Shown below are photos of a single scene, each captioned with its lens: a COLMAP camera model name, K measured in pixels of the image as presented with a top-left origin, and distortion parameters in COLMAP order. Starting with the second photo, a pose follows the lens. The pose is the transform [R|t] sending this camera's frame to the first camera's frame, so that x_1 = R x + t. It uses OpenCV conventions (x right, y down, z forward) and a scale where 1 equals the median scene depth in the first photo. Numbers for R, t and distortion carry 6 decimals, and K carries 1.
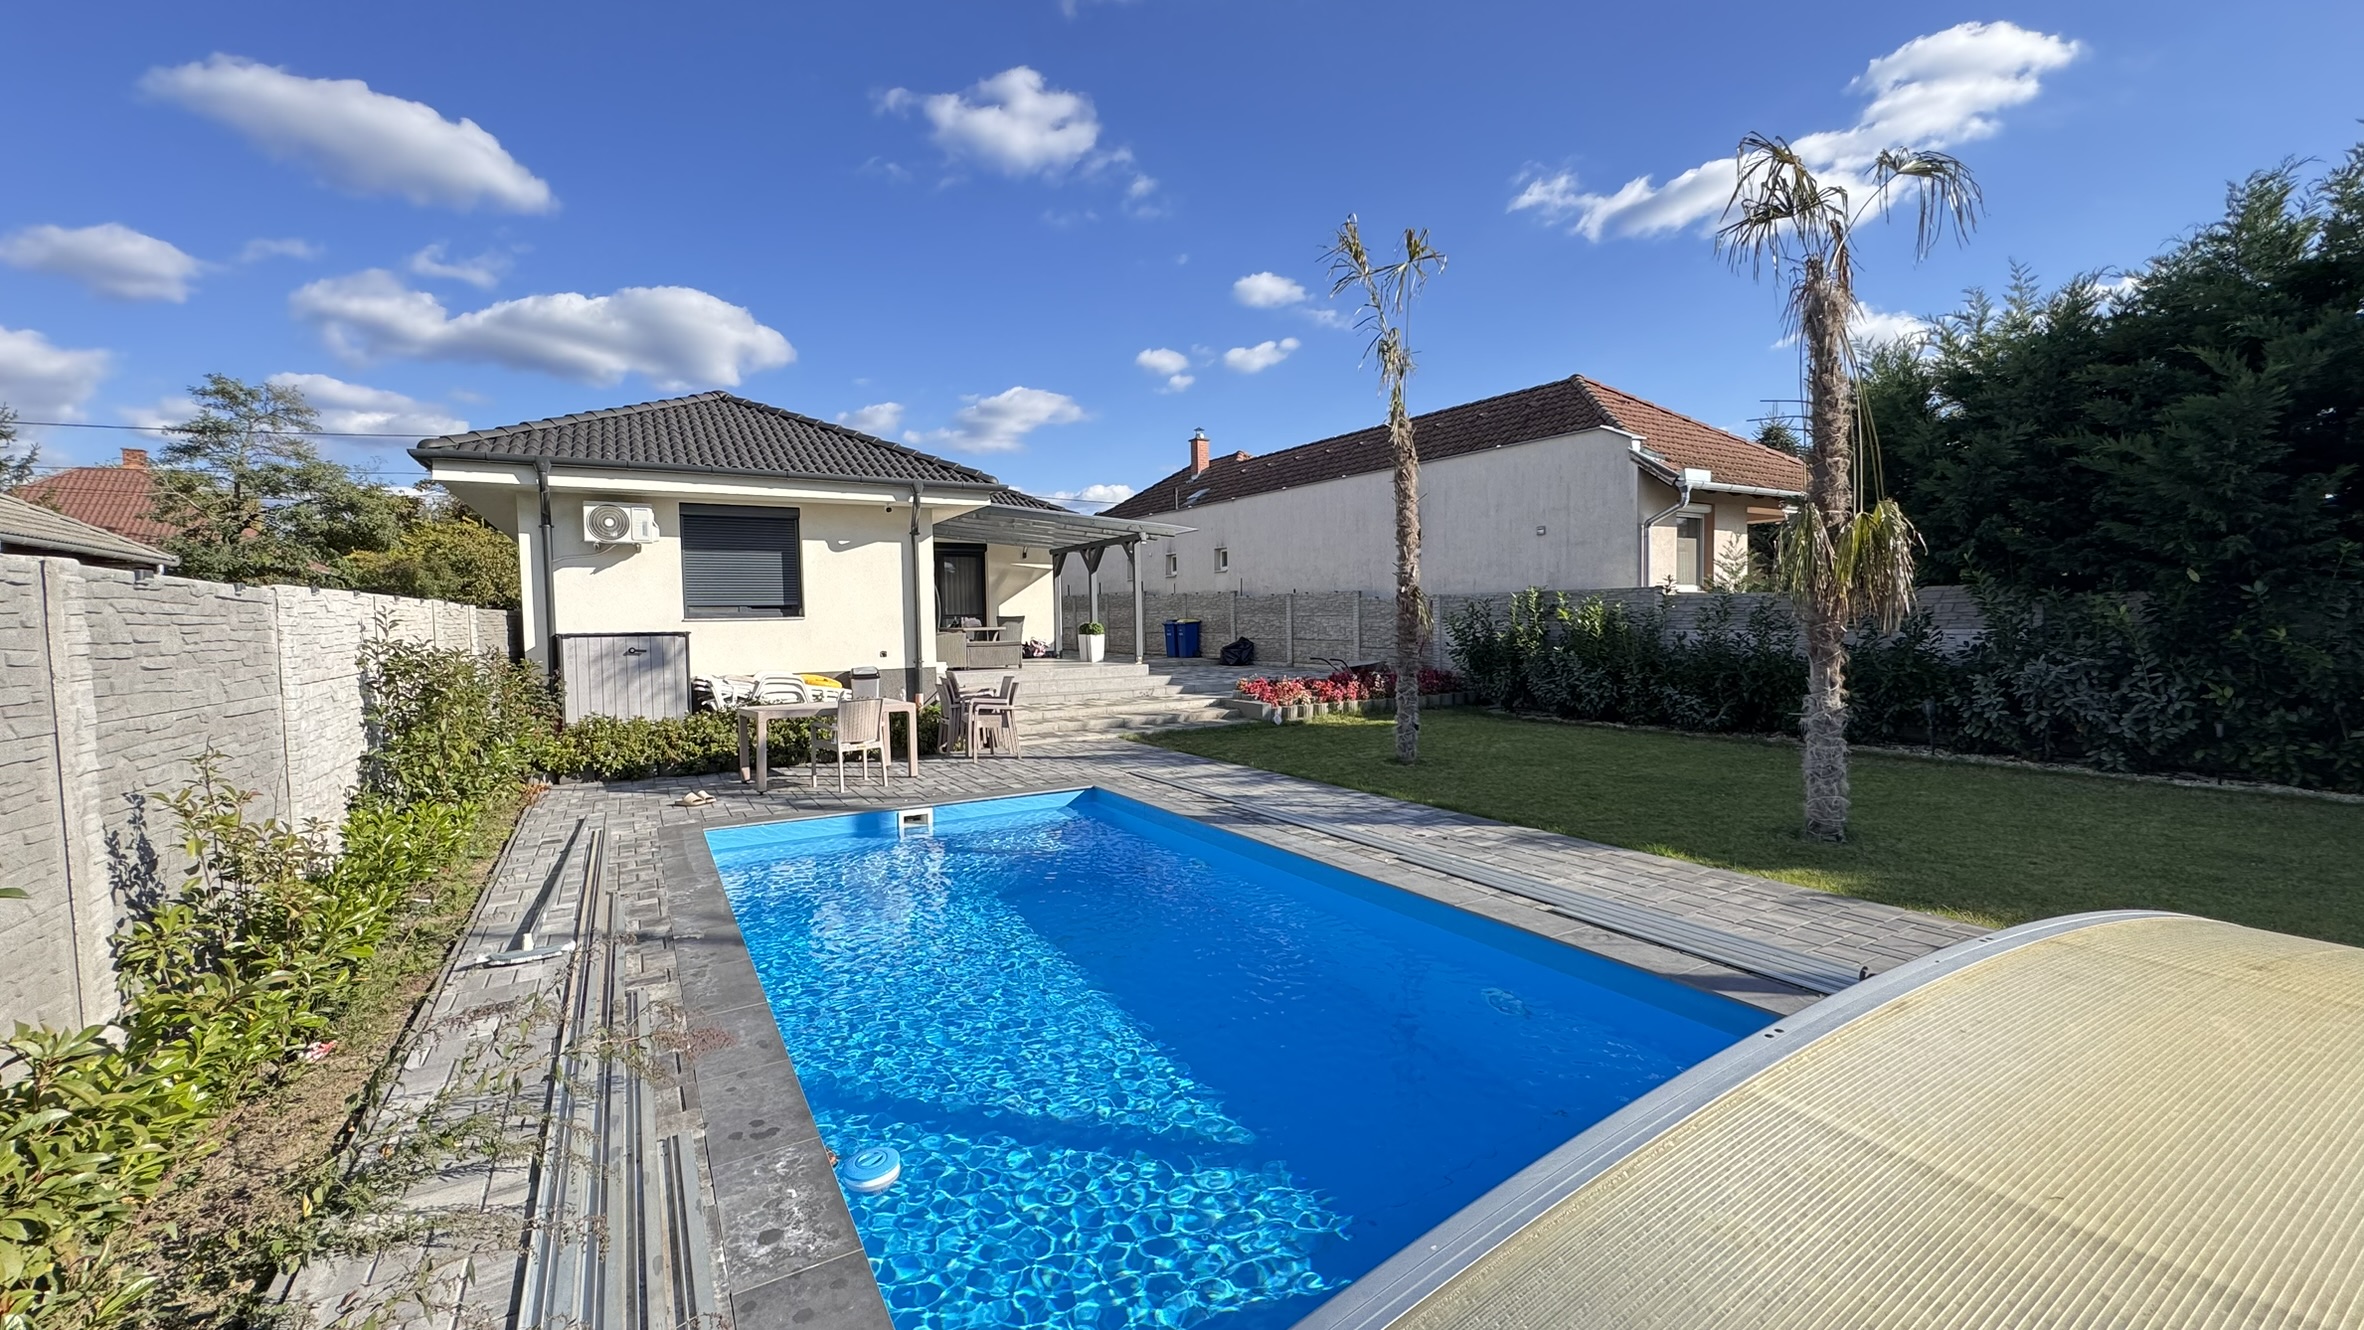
lens RADIAL K [[944.1, 0, 1190.3], [0, 944.1, 670.5], [0, 0, 1]] dist [-0.001964, 0.000853]
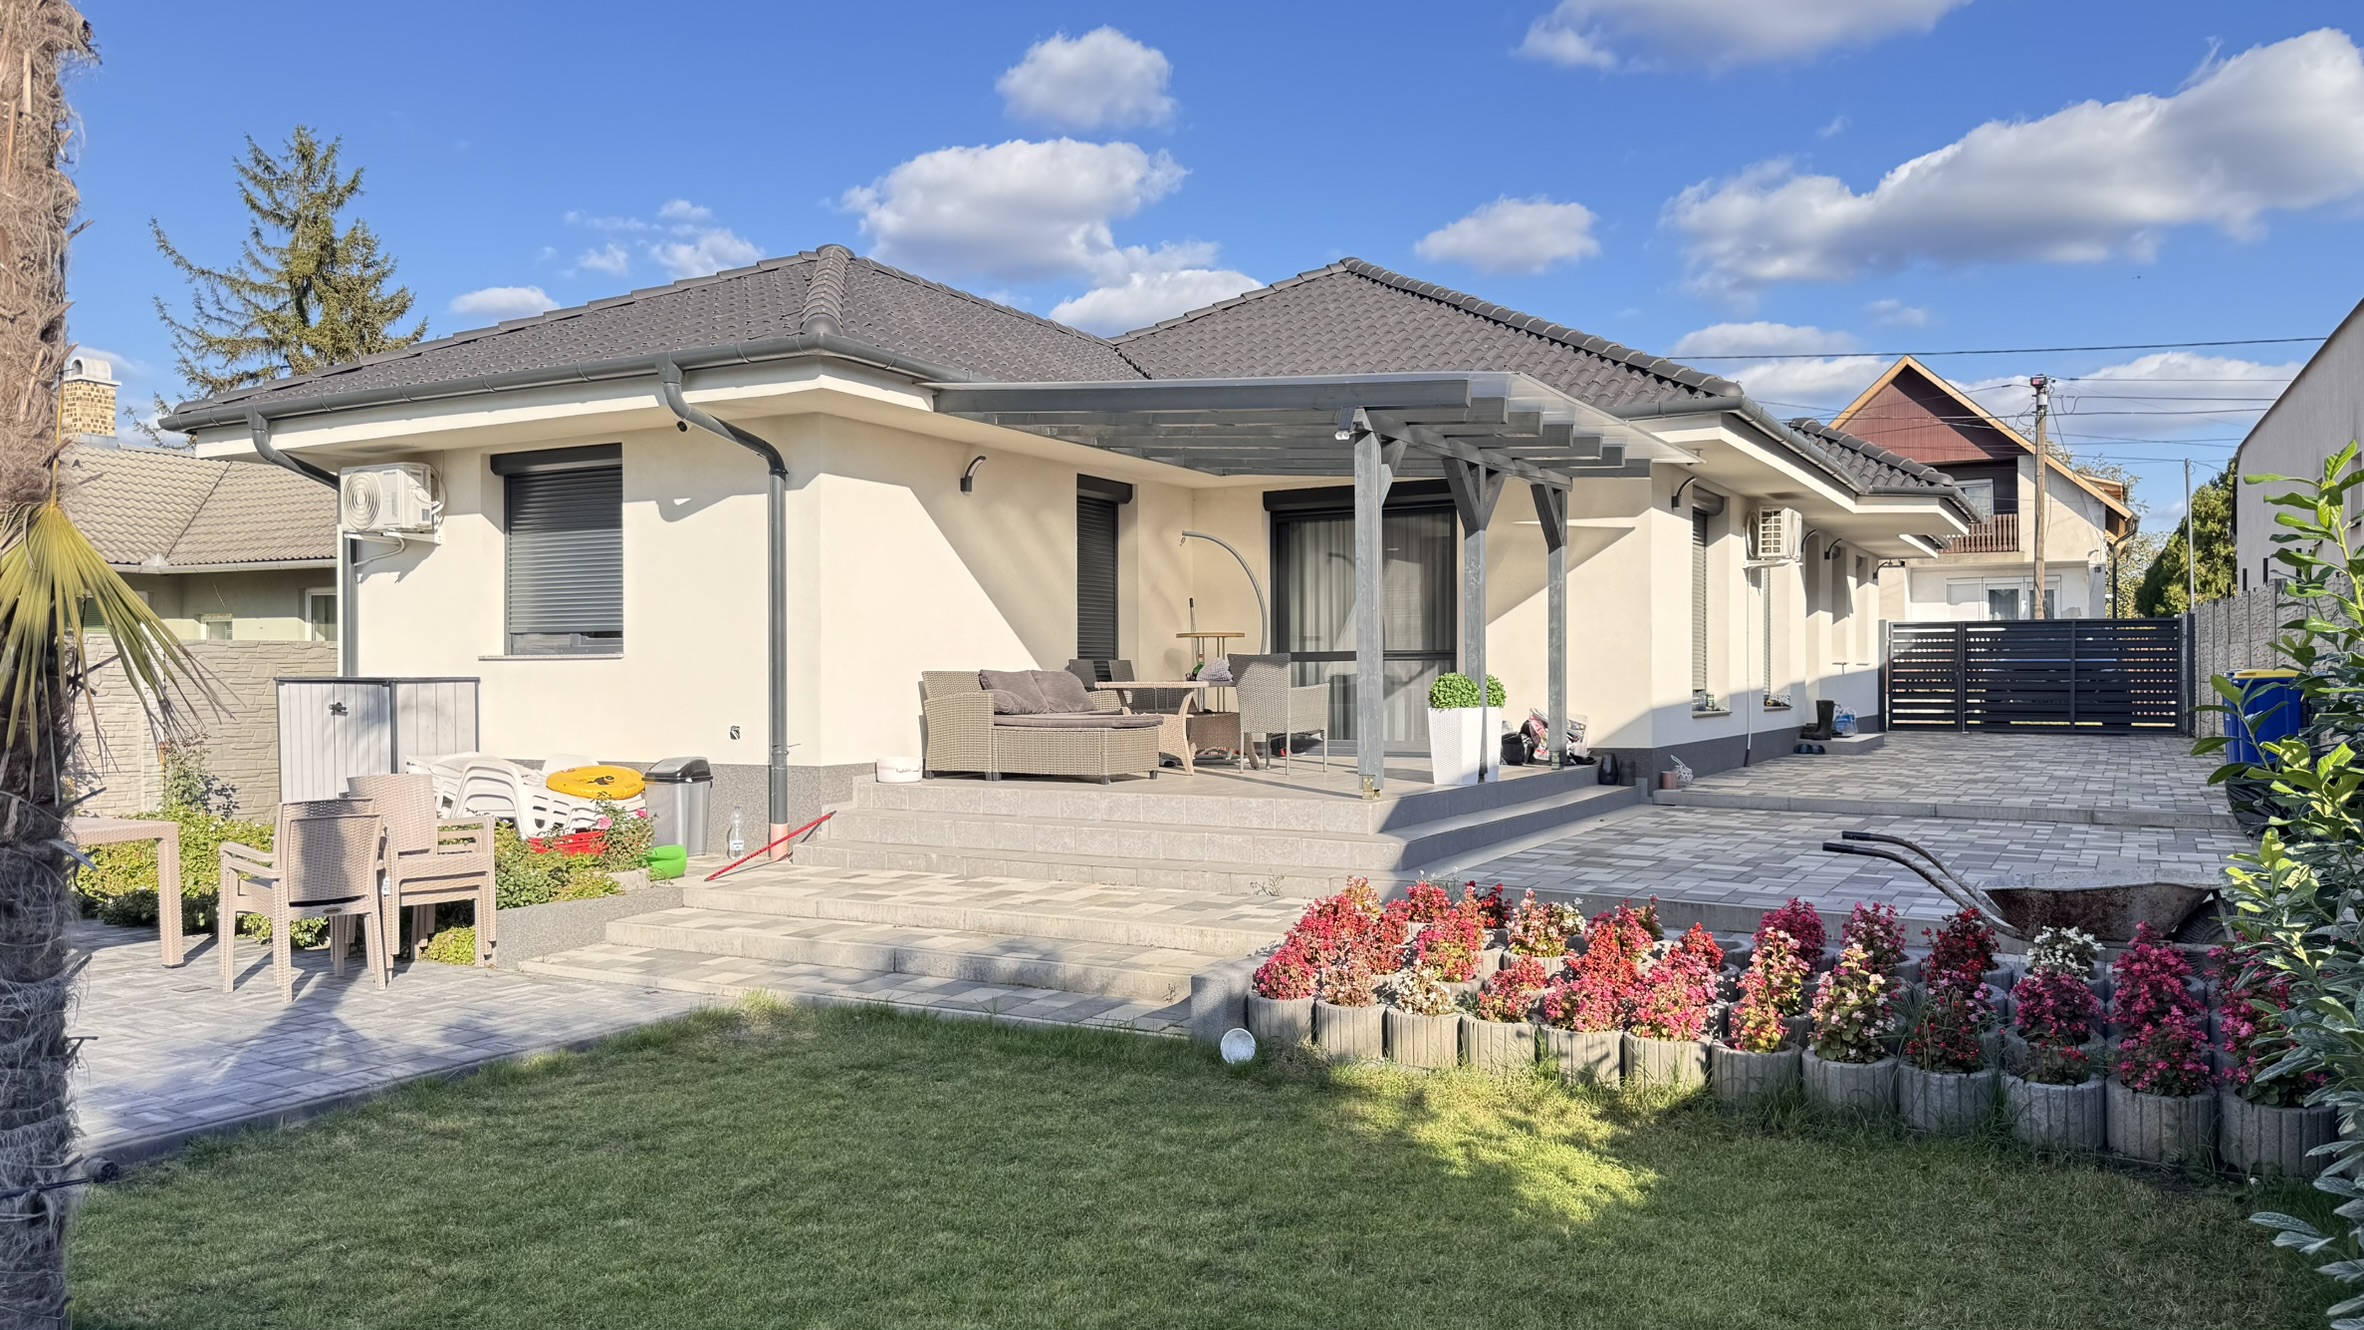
lens RADIAL K [[1669.3, 0, 1185.1], [0, 1669.3, 674.7], [0, 0, 1]] dist [0.035285, -0.023250]
pose [[0.490330, 0.016322, -0.871384, 0.528766], [-0.053382, 0.998510, -0.011335, -0.050560], [0.869900, 0.052074, 0.490471, 0.818147]]
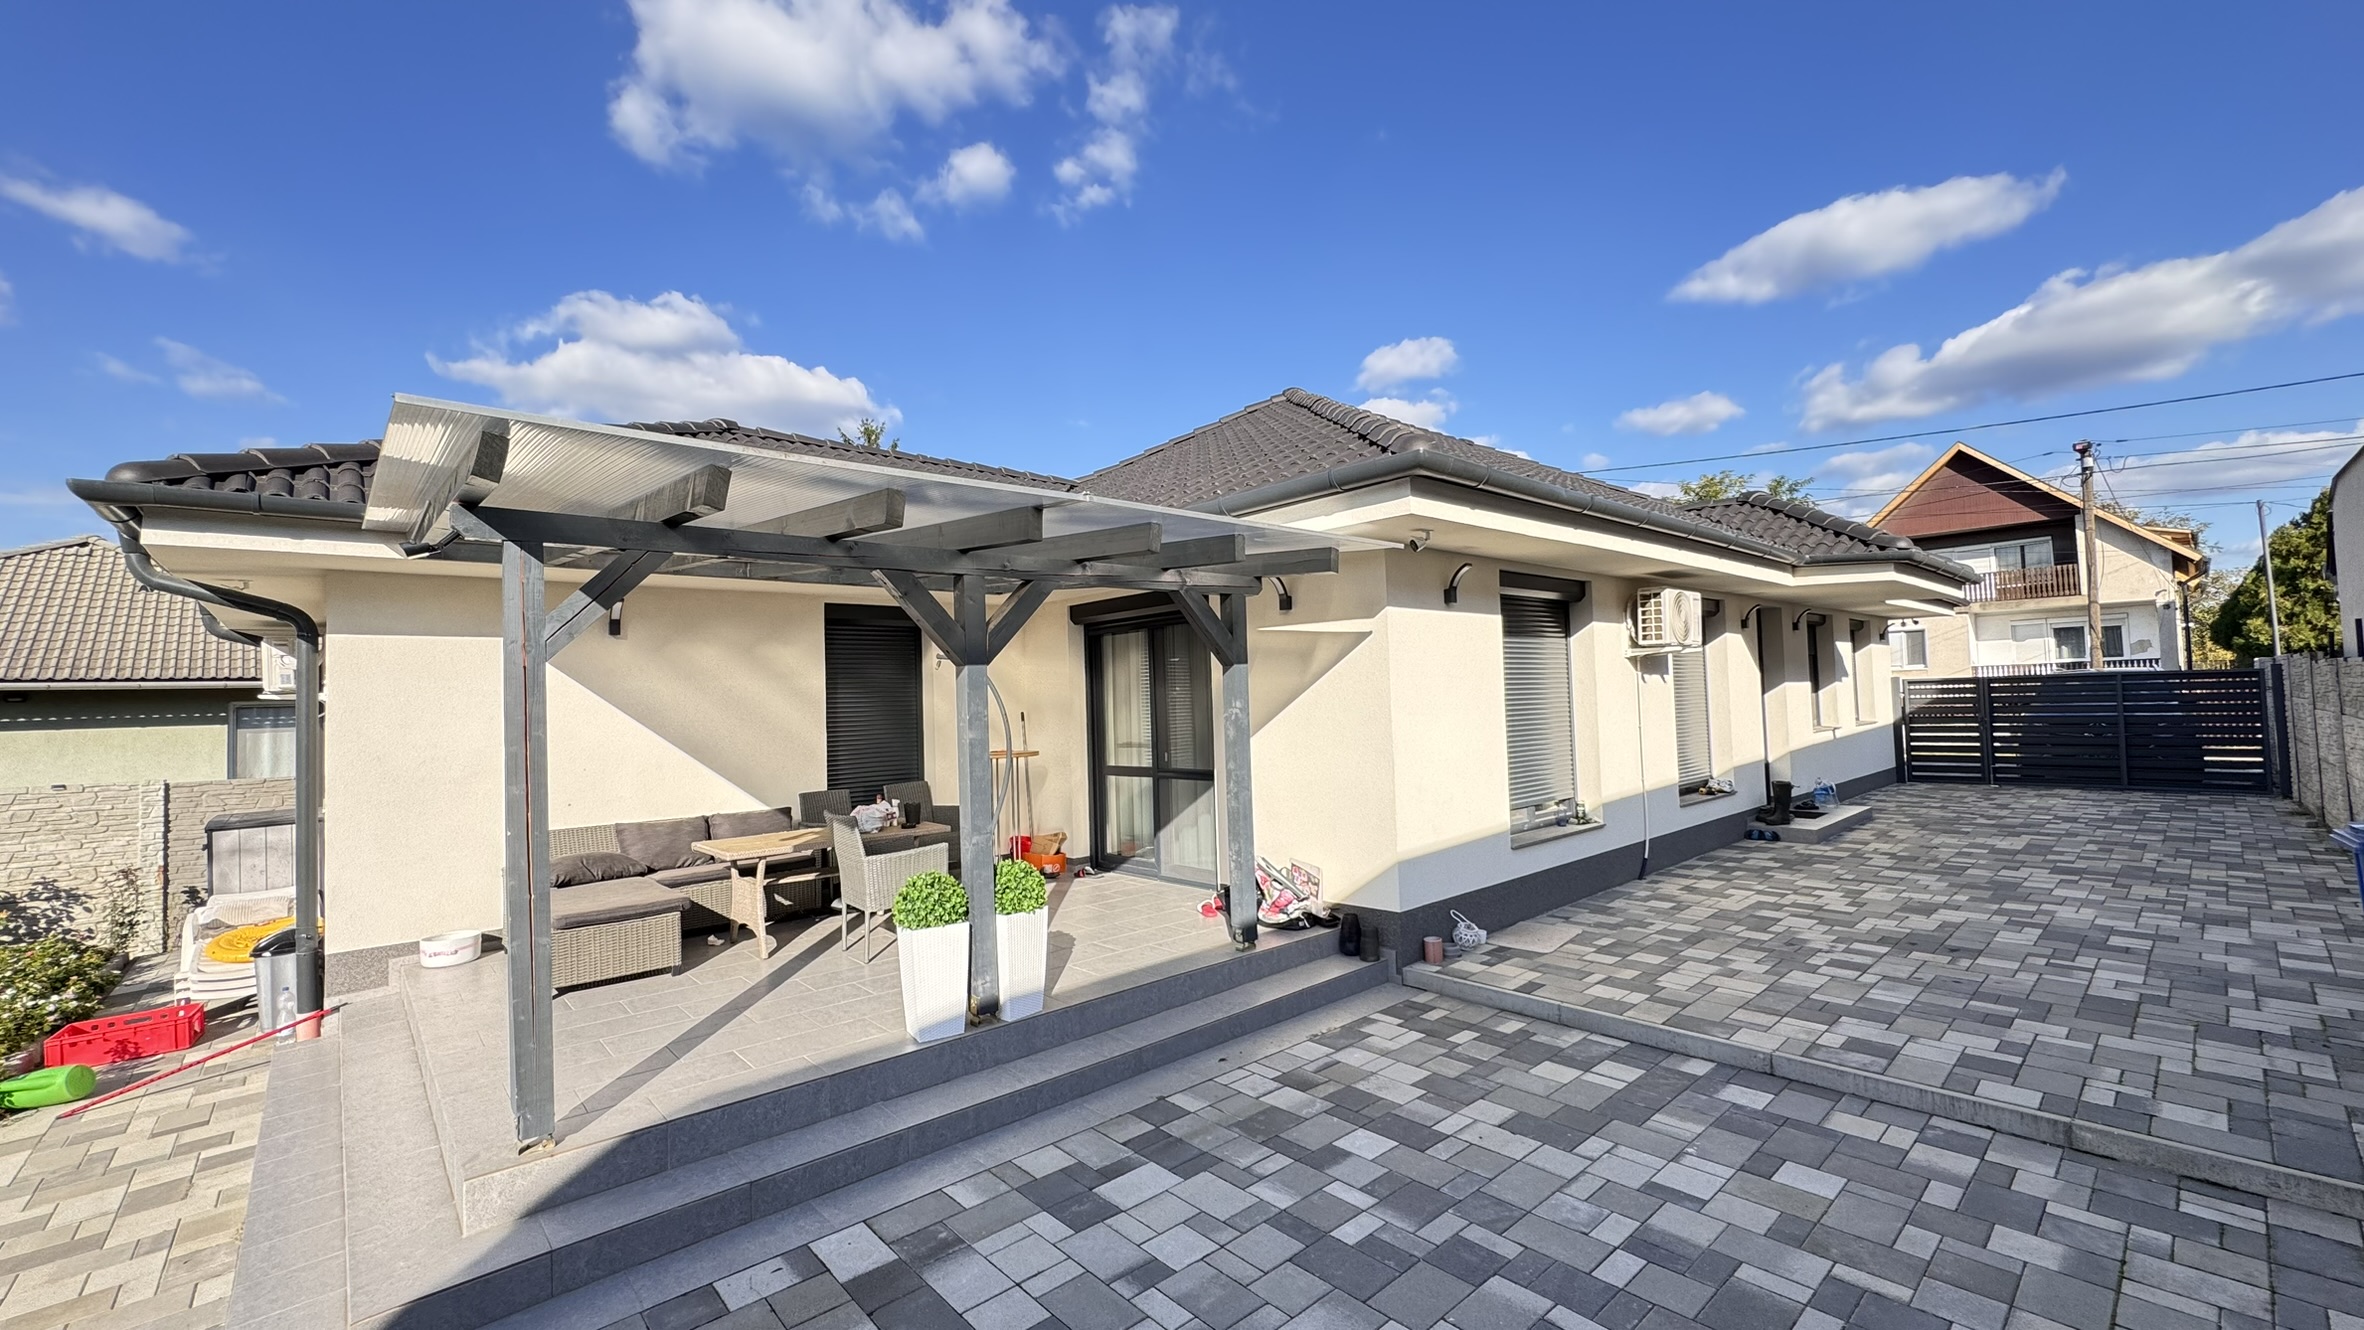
lens RADIAL K [[944.1, 0, 1166.3], [0, 944.1, 667.6], [0, 0, 1]] dist [-0.001964, 0.000853]
pose [[0.182794, -0.022985, -0.982883, 0.195768], [-0.025158, 0.999290, -0.028048, -0.137200], [0.982829, 0.029854, 0.182086, 1.391933]]
